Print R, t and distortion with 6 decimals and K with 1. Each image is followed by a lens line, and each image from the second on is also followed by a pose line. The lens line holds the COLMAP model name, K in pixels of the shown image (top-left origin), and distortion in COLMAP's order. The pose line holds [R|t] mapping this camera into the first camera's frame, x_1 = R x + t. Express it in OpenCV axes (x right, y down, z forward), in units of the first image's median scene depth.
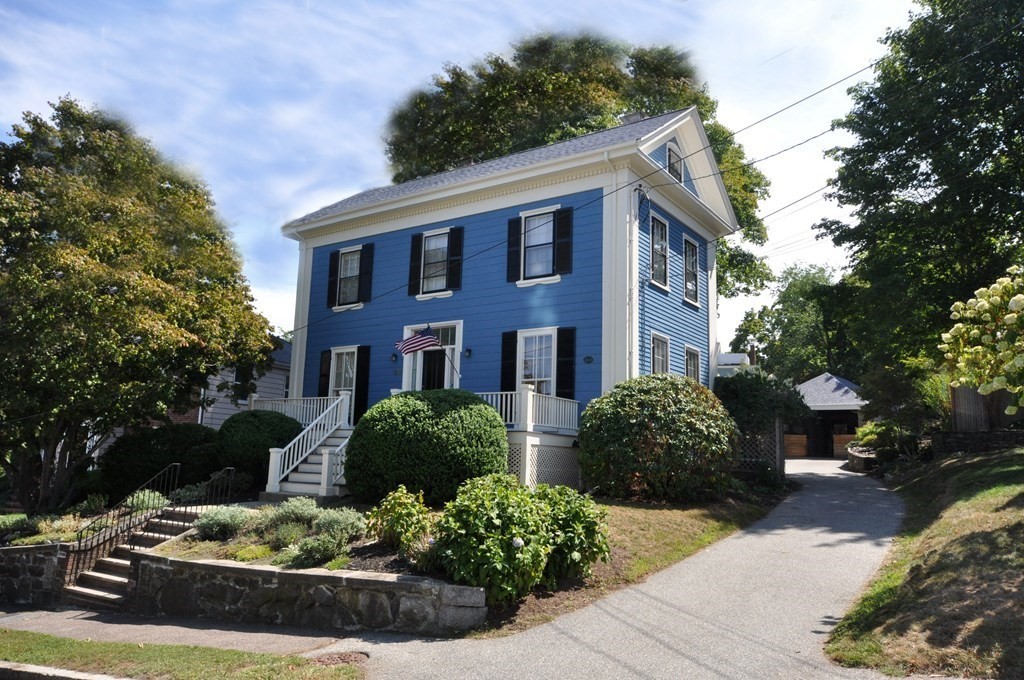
lens RADIAL K [[752.4, 0, 512.0], [0, 752.4, 340.0], [0, 0, 1]] dist [0.028958, 0.000637]
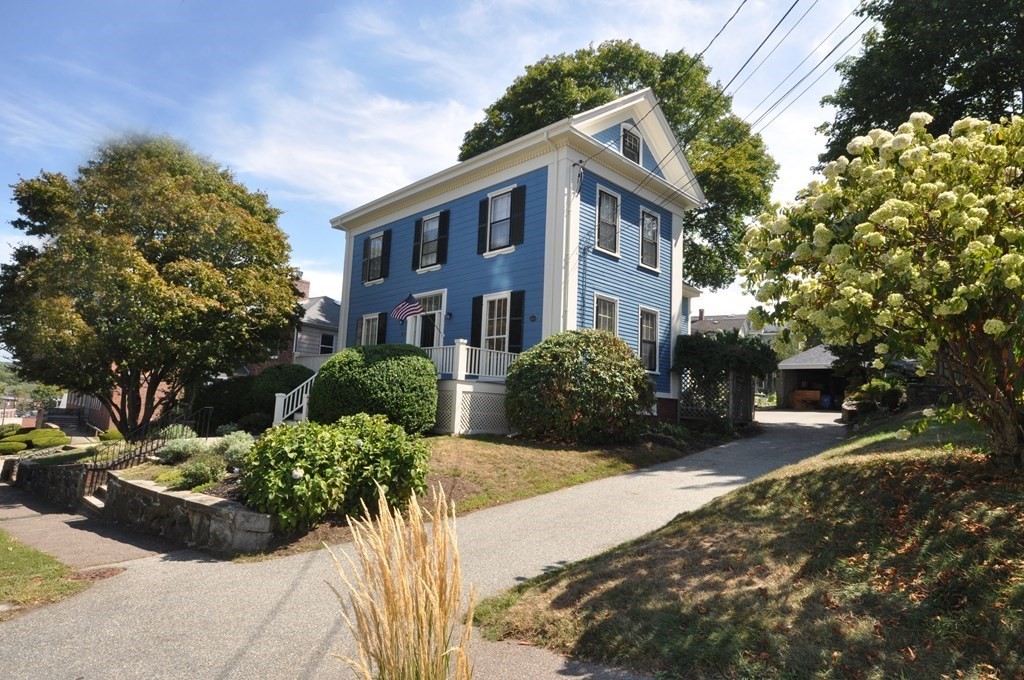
lens RADIAL K [[581.2, 0, 512.0], [0, 581.2, 340.0], [0, 0, 1]] dist [0.024543, 0.000703]
pose [[0.980604, -0.008888, -0.195798, 0.230307], [0.015946, 0.999278, 0.034498, 0.026435], [0.195350, -0.036951, 0.980037, 0.125063]]
